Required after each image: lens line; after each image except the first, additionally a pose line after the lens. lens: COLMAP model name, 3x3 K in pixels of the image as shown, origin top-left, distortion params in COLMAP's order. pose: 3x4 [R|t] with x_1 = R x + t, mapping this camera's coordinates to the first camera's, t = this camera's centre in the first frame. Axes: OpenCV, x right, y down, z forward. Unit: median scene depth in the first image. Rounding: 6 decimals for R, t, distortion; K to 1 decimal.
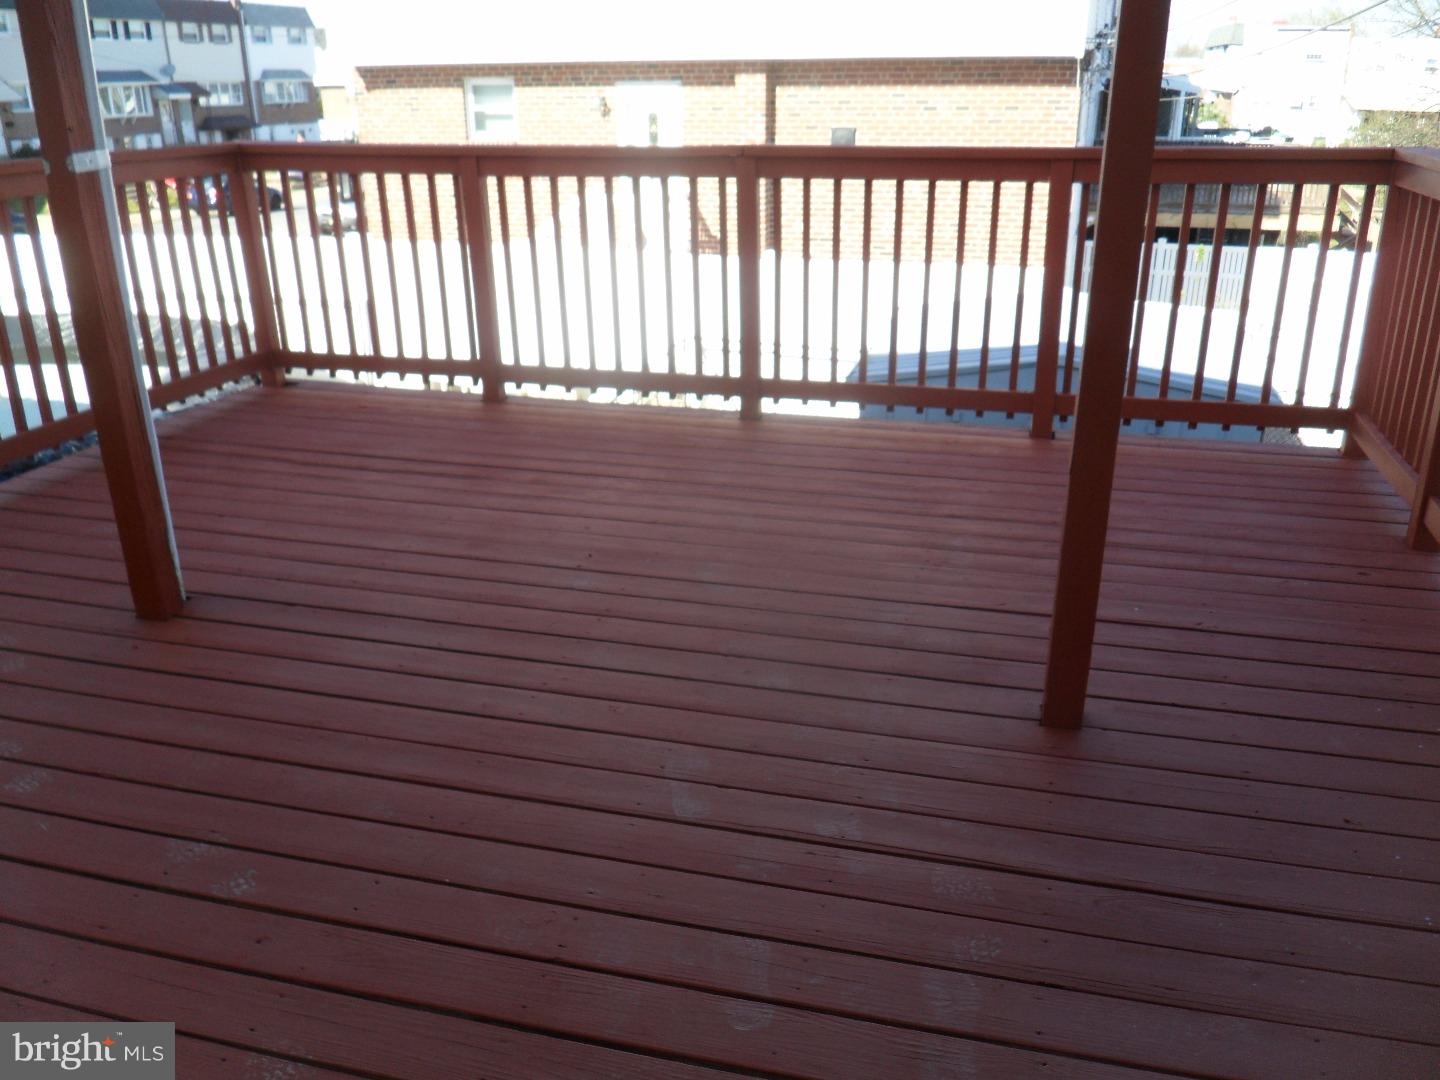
lens RADIAL K [[1167.5, 0, 741.9], [0, 1167.5, 541.2], [0, 0, 1]] dist [0.007135, -0.070713]
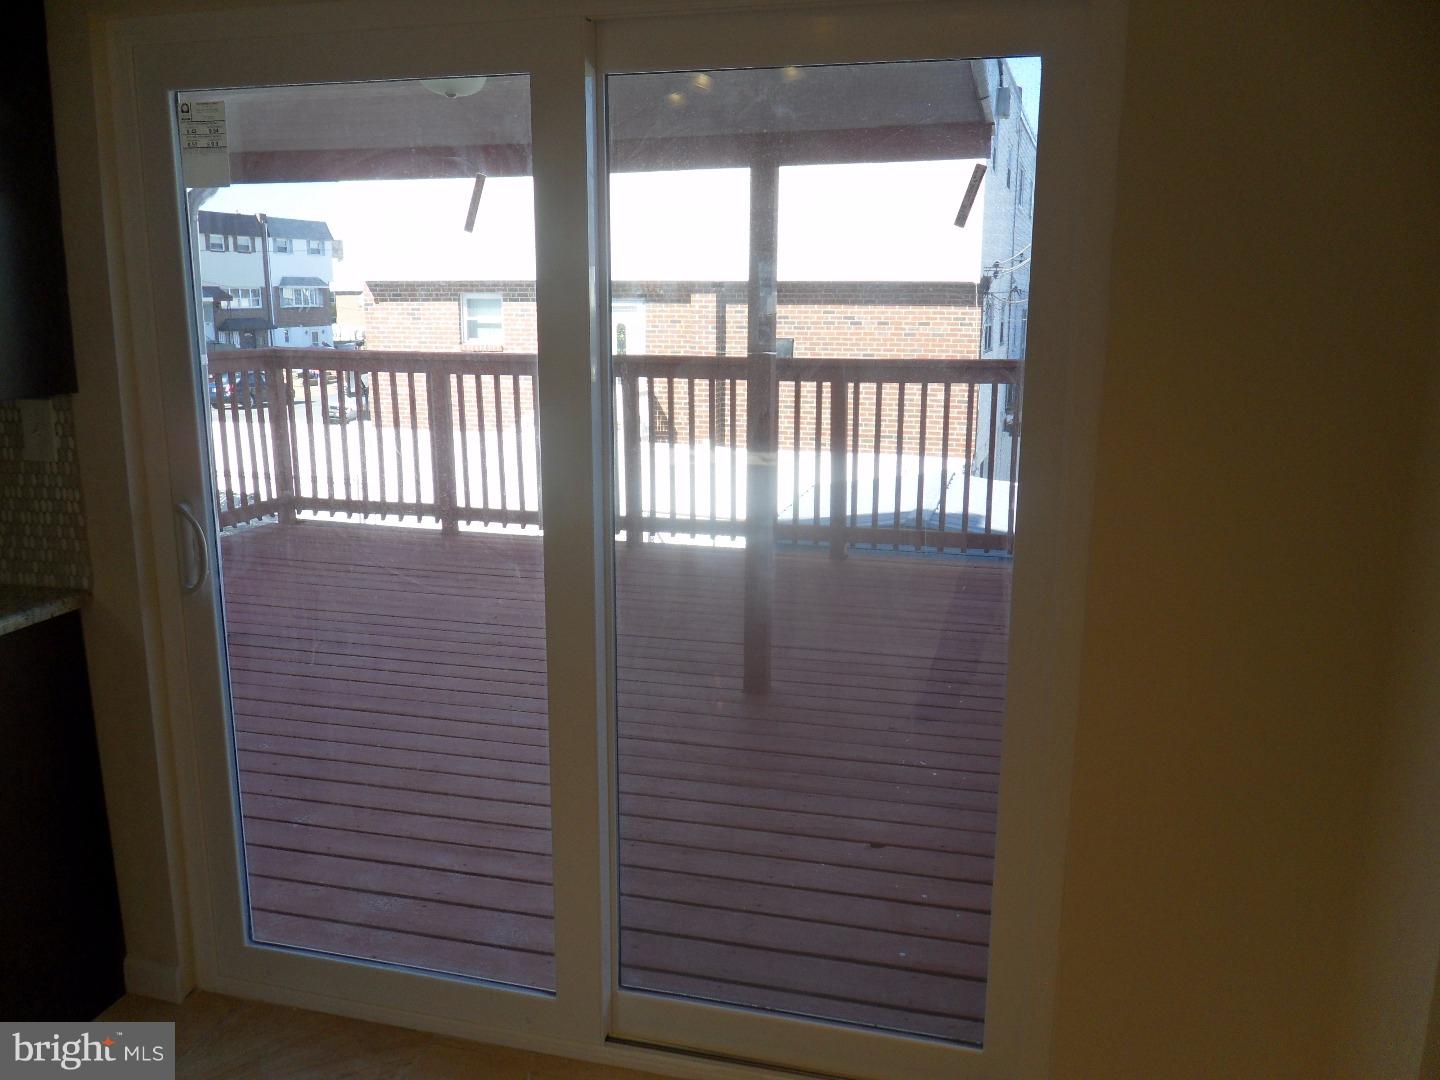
lens RADIAL K [[1167.5, 0, 741.9], [0, 1167.5, 541.2], [0, 0, 1]] dist [0.007135, -0.070713]
pose [[0.999945, 0.009155, 0.005092, 0.041895], [-0.008195, 0.986400, -0.164160, 0.037648], [-0.006526, 0.164109, 0.986421, -0.118122]]
